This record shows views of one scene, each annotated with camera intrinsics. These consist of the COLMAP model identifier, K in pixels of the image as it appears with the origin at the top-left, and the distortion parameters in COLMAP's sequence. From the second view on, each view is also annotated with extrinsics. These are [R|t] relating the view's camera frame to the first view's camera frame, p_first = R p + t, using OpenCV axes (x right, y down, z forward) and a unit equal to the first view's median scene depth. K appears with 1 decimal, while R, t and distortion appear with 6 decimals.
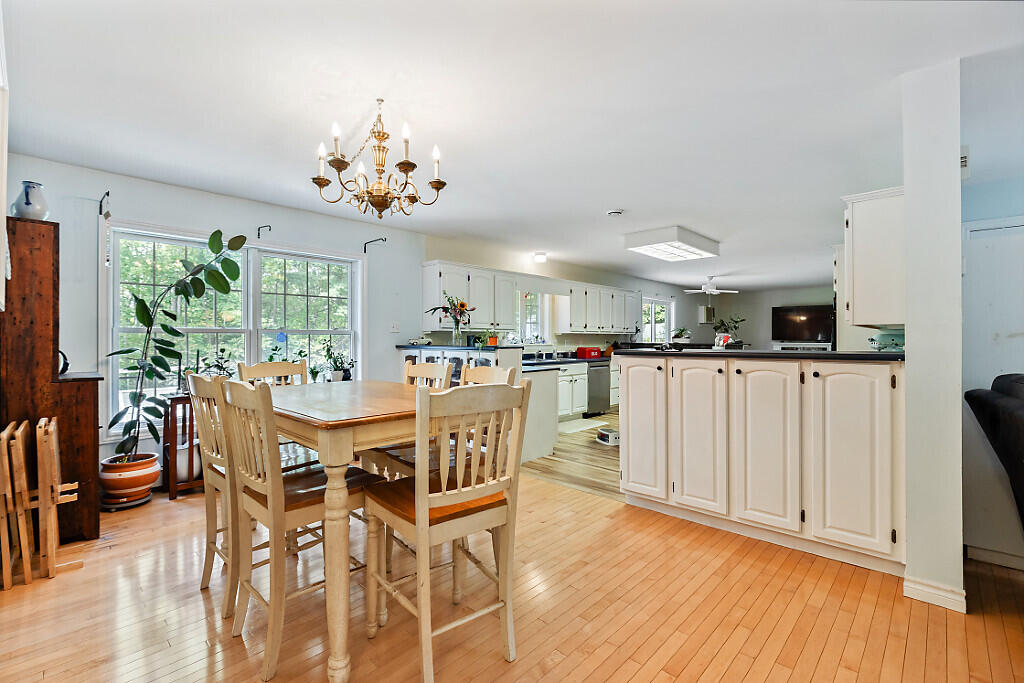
lens RADIAL K [[466.7, 0, 512.8], [0, 466.7, 340.0], [0, 0, 1]] dist [0.004520, 0.000304]
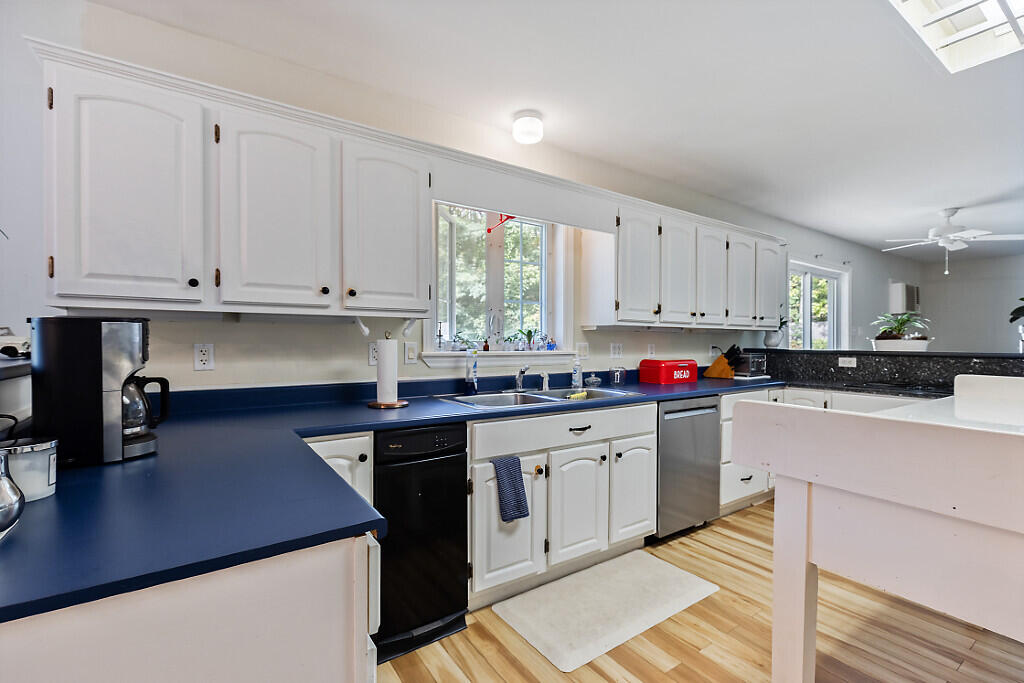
lens RADIAL K [[466.7, 0, 514.3], [0, 466.7, 340.6], [0, 0, 1]] dist [0.004520, 0.000304]
pose [[0.978833, 0.006549, -0.204558, 0.117175], [-0.006895, 0.999976, -0.000980, -0.000455], [0.204546, 0.002370, 0.978854, 0.574788]]
